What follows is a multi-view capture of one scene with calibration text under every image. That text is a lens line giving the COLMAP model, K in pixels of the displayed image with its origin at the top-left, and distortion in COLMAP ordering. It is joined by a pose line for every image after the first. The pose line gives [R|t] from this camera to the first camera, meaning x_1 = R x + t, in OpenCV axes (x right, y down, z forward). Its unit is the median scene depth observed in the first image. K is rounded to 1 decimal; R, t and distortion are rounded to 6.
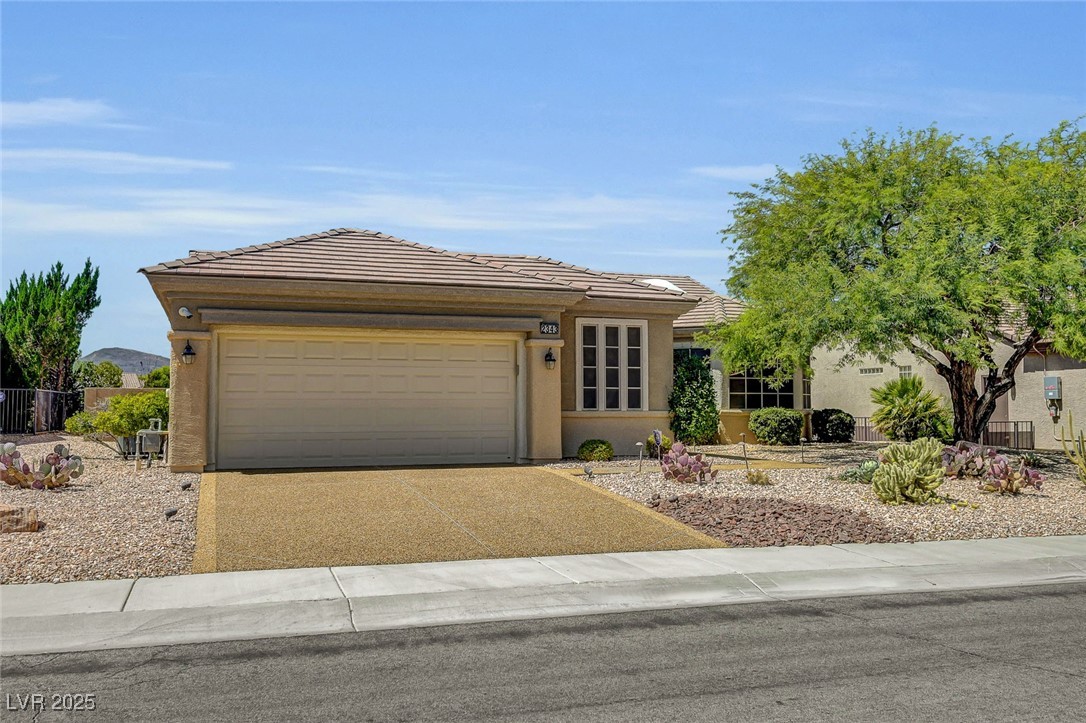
lens RADIAL K [[977.8, 0, 546.5], [0, 977.8, 353.9], [0, 0, 1]] dist [-0.130538, -0.005371]
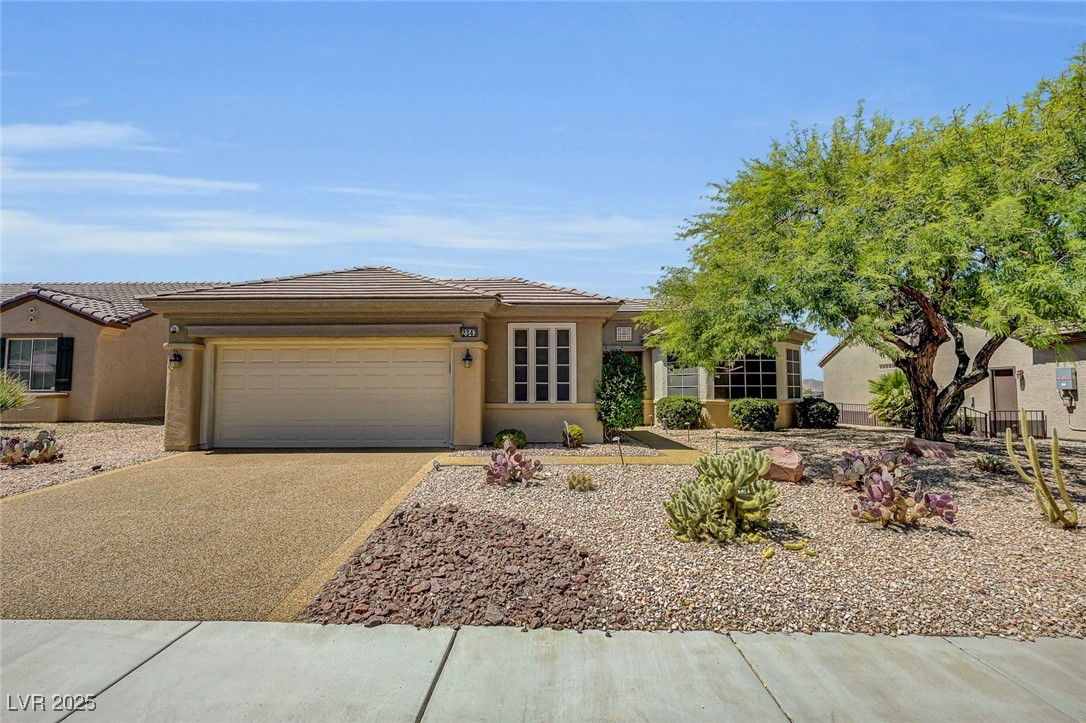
lens RADIAL K [[554.1, 0, 533.5], [0, 554.1, 355.3], [0, 0, 1]] dist [-0.034258, 0.000159]
pose [[0.943290, -0.025495, -0.330990, 0.273285], [0.020758, 0.999625, -0.017837, 0.013518], [0.331321, 0.009955, 0.943466, 0.380109]]
